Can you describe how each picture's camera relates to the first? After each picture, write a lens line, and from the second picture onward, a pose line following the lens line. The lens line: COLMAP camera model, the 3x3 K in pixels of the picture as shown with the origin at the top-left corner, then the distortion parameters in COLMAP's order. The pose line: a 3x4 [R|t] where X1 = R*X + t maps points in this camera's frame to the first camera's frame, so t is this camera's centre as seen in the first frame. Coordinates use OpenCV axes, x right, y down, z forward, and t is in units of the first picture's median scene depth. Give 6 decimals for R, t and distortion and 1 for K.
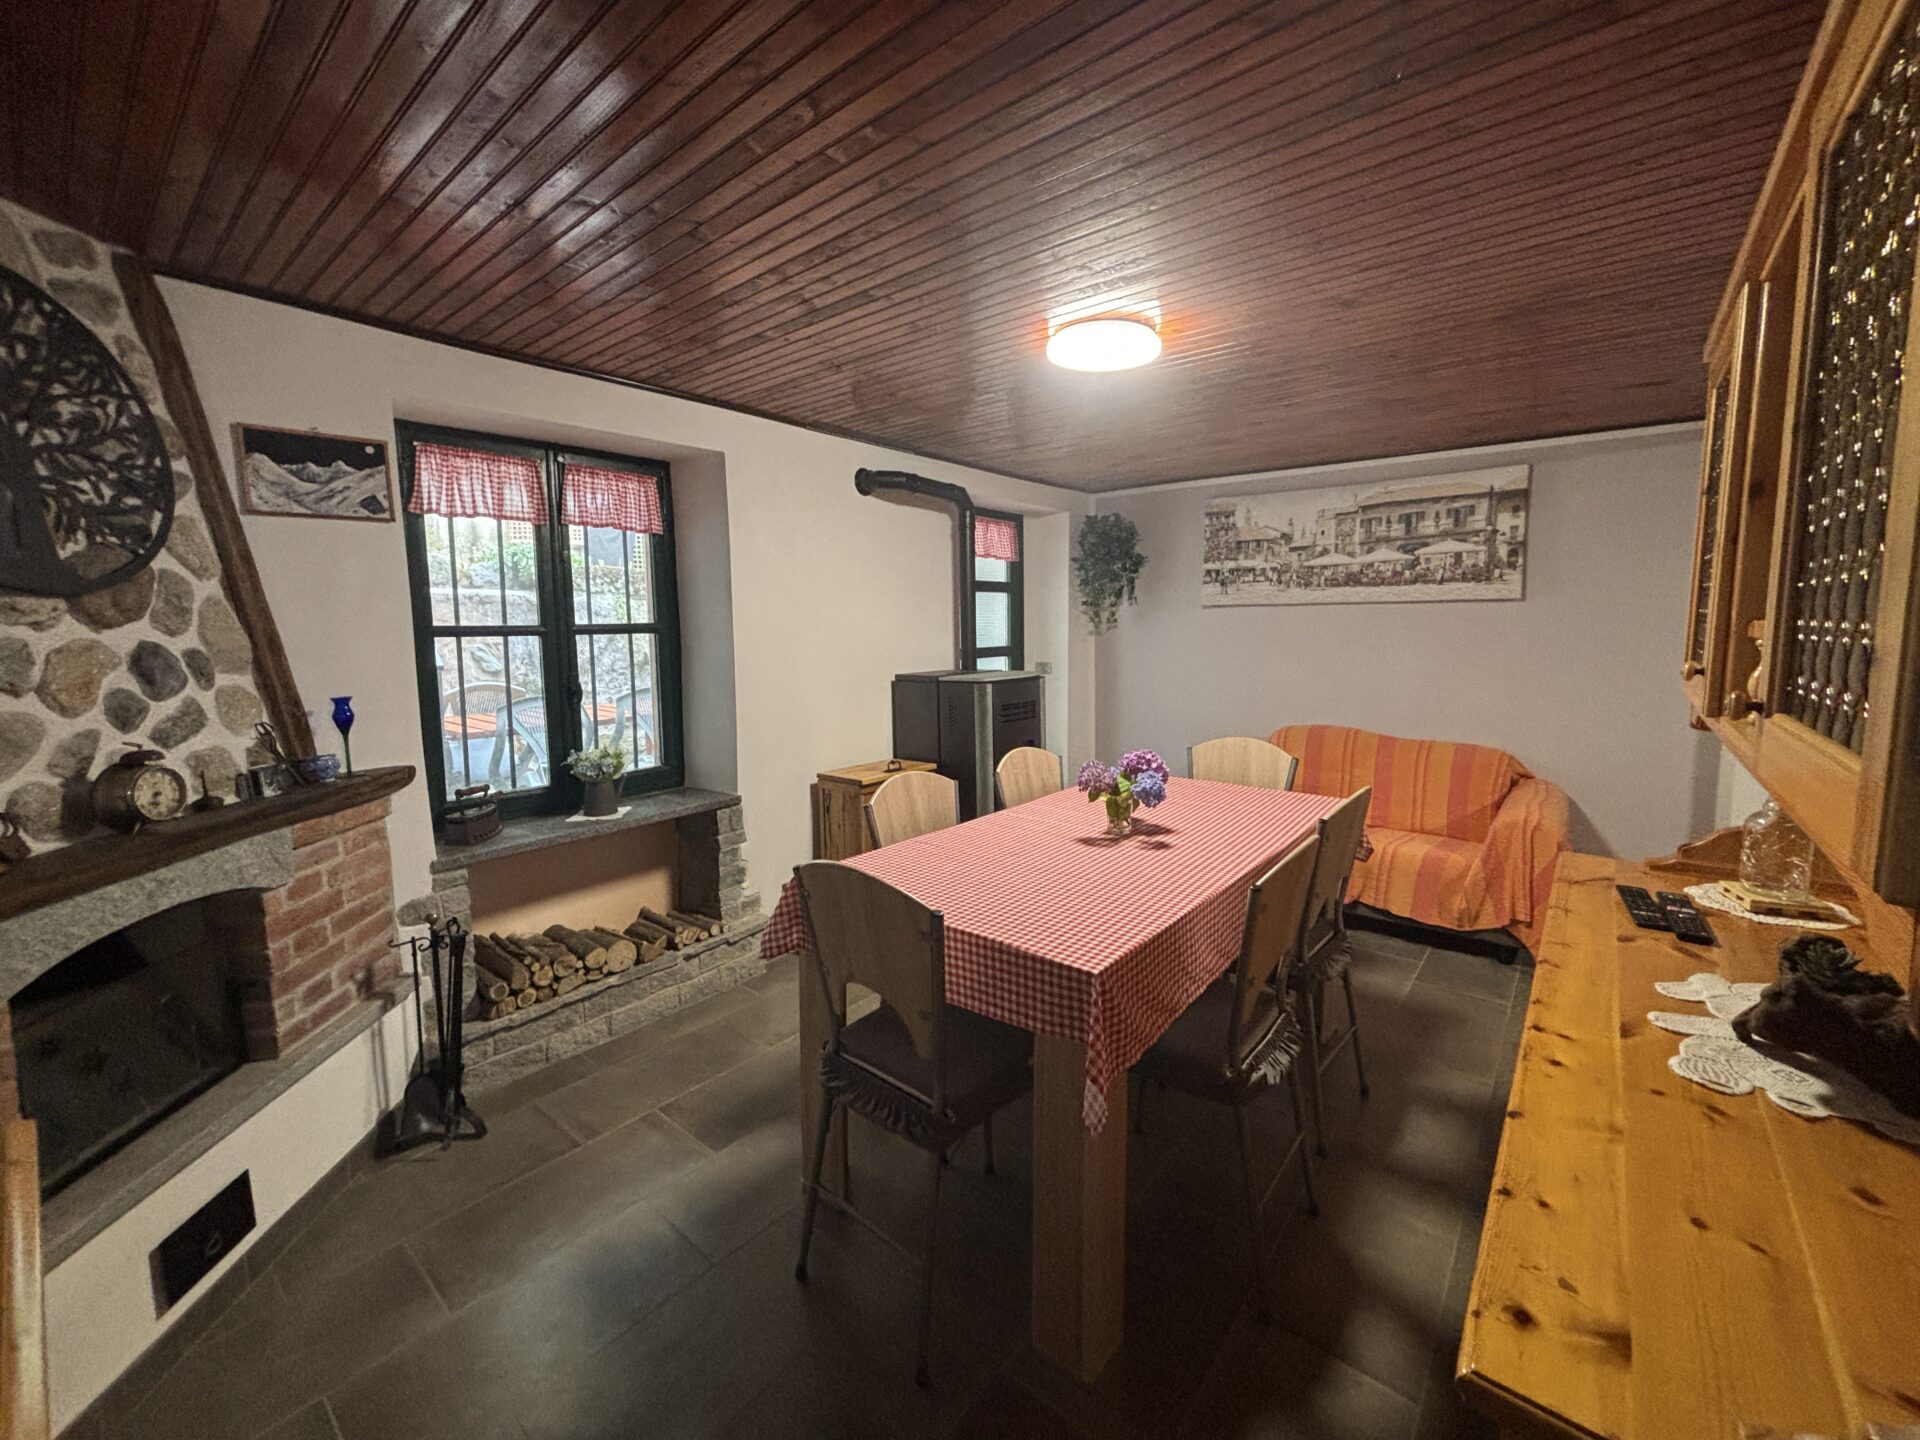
lens RADIAL K [[770.1, 0, 953.5], [0, 770.1, 704.6], [0, 0, 1]] dist [0.004292, 0.000194]
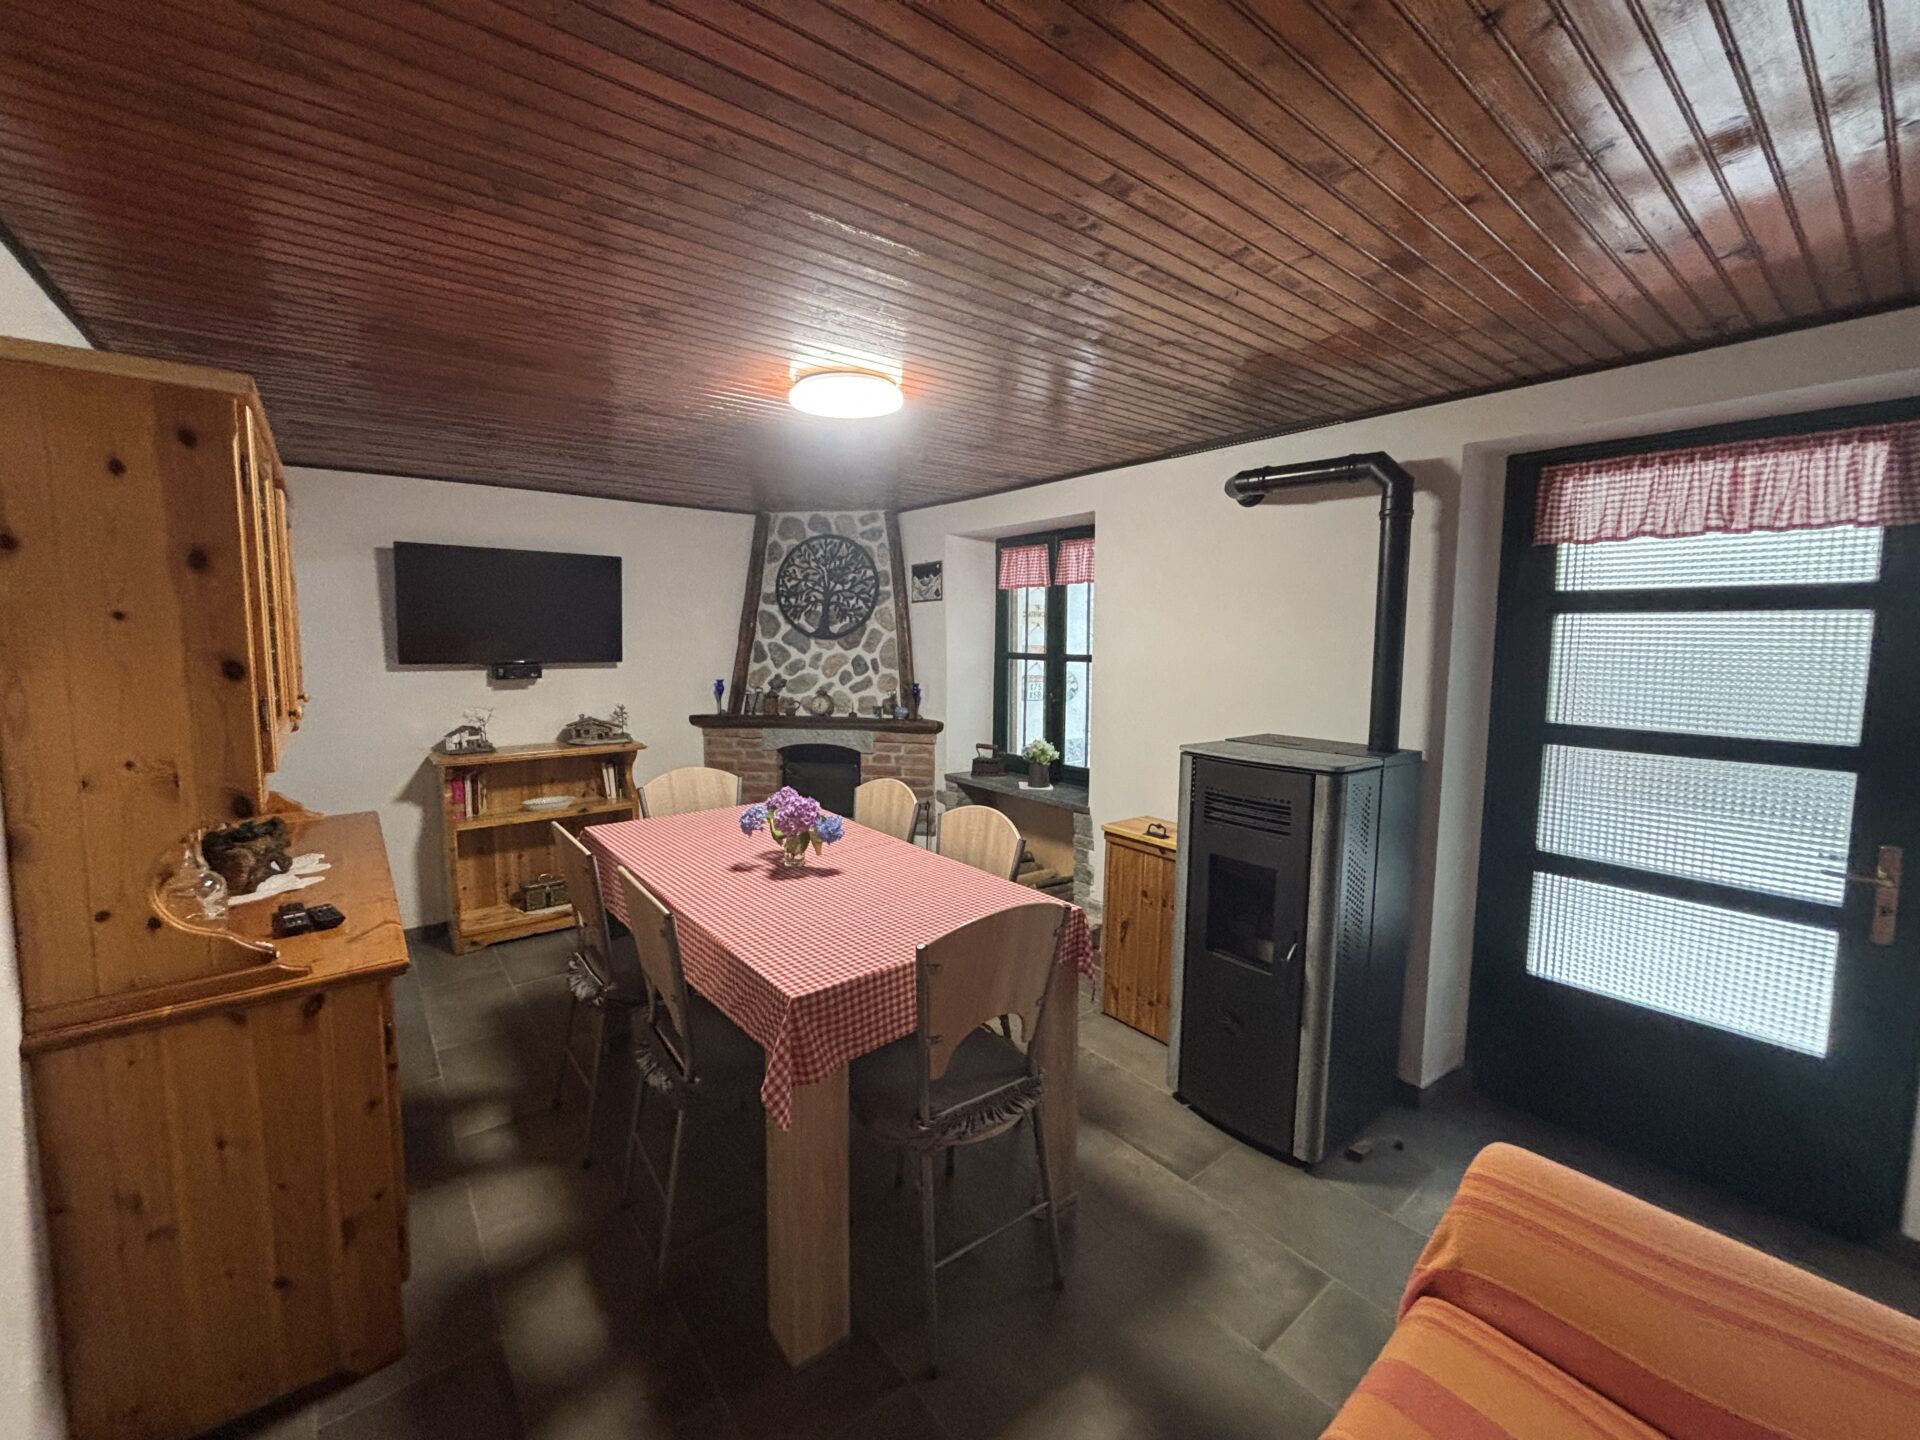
lens RADIAL K [[754.2, 0, 993.8], [0, 754.2, 713.5], [0, 0, 1]] dist [0.000696, -0.000017]
pose [[-0.179870, 0.114578, -0.976995, 1.388663], [-0.113526, 0.984139, 0.136317, -0.265655], [0.977118, 0.135433, -0.164009, 1.732741]]
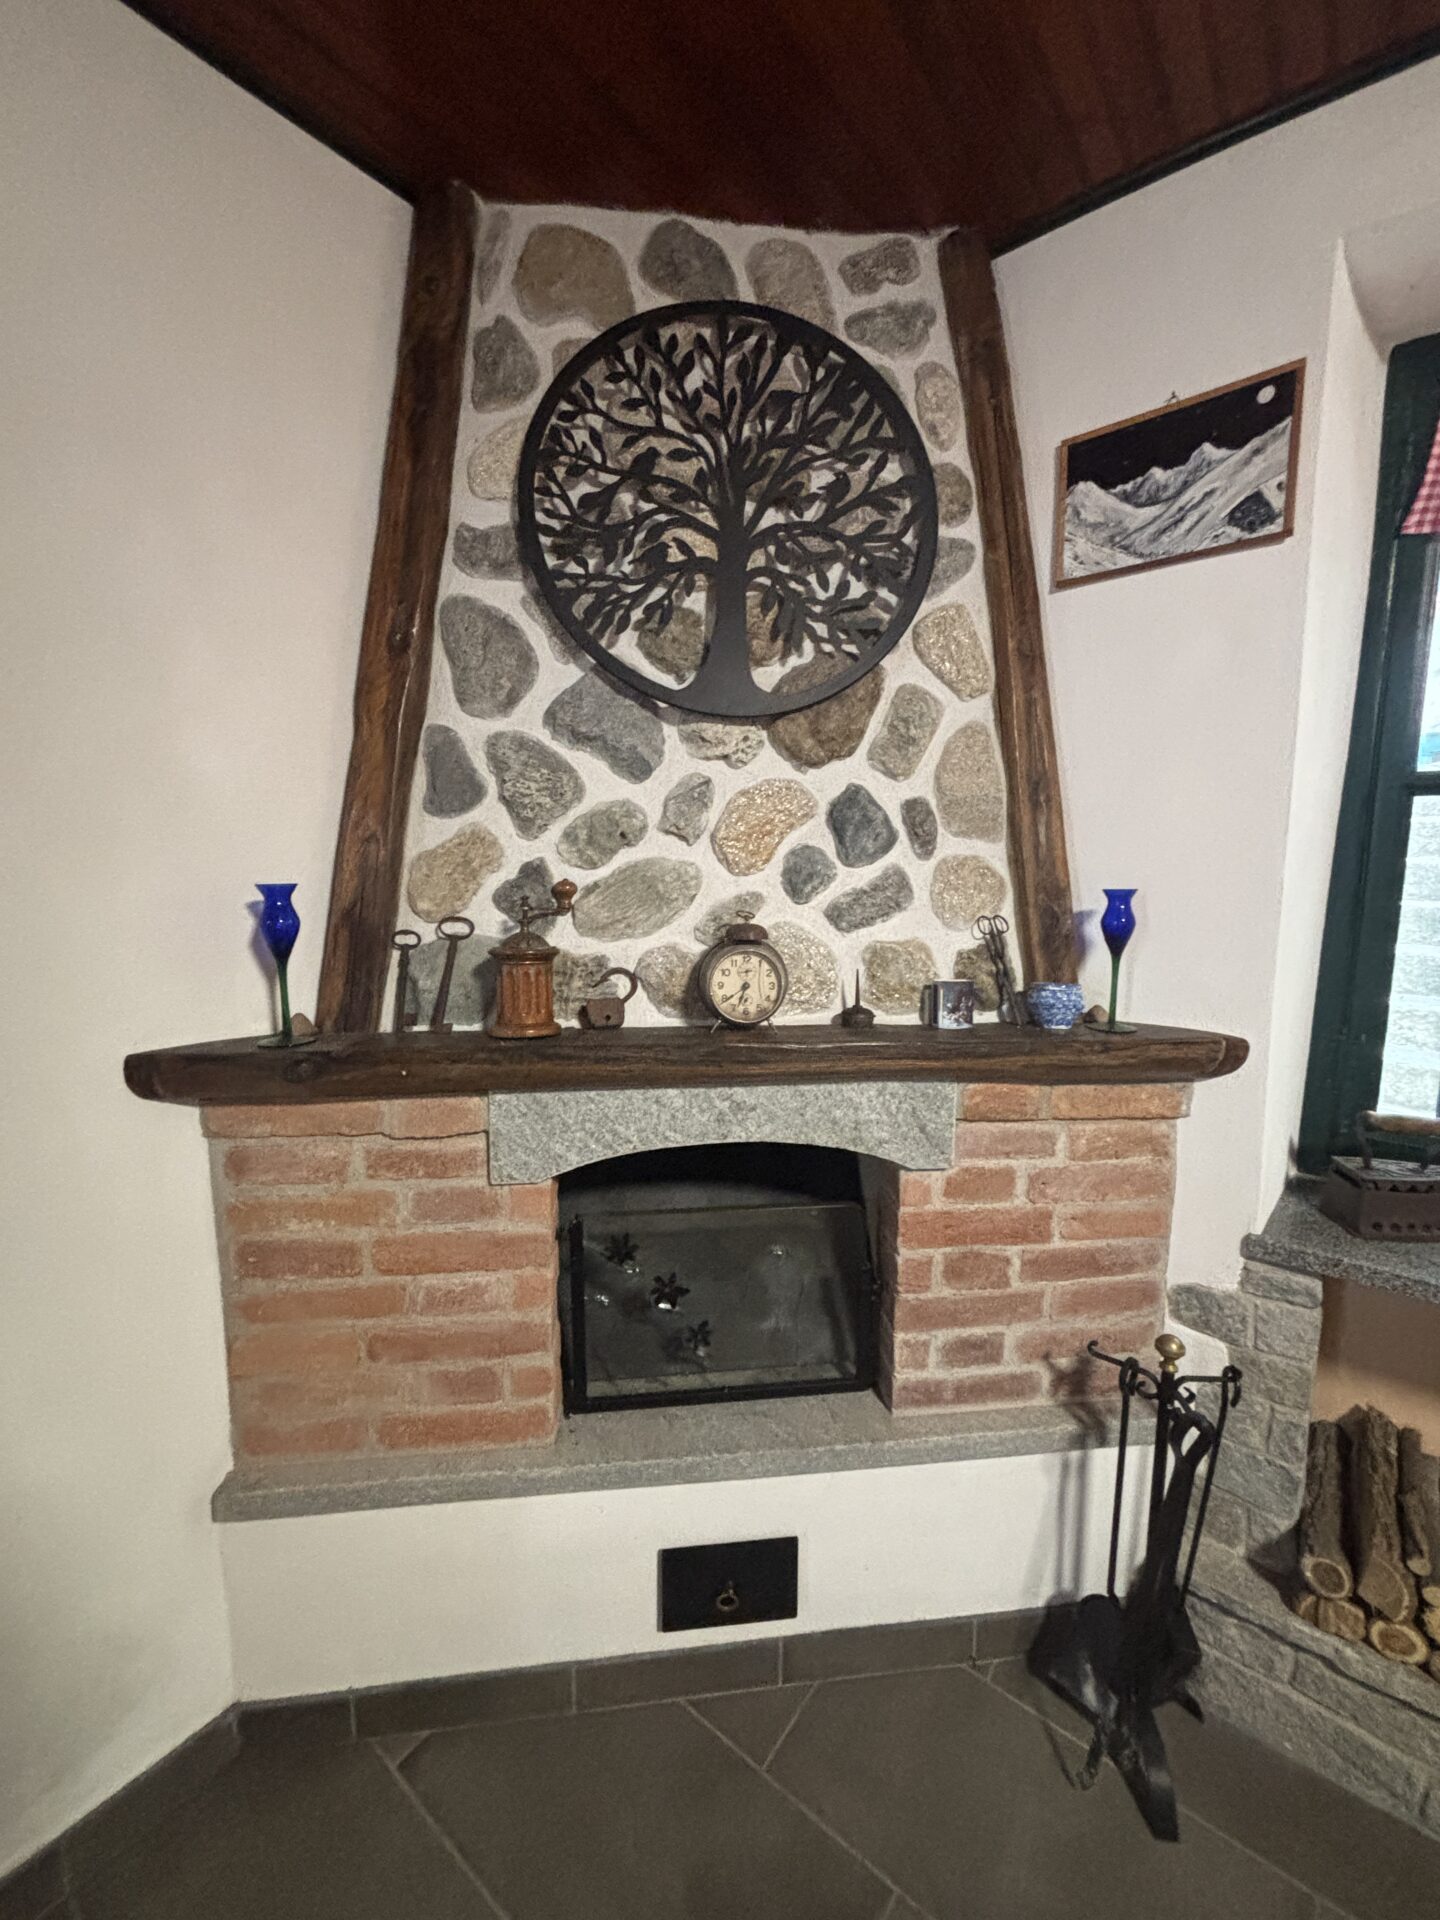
lens RADIAL K [[777.8, 0, 725.7], [0, 777.8, 956.9], [0, 0, 1]] dist [0.000492, 0.000018]
pose [[0.035225, 0.134351, -0.990308, -0.257907], [-0.114571, 0.984932, 0.129546, -0.001531], [0.992790, 0.108897, 0.050087, 0.760126]]
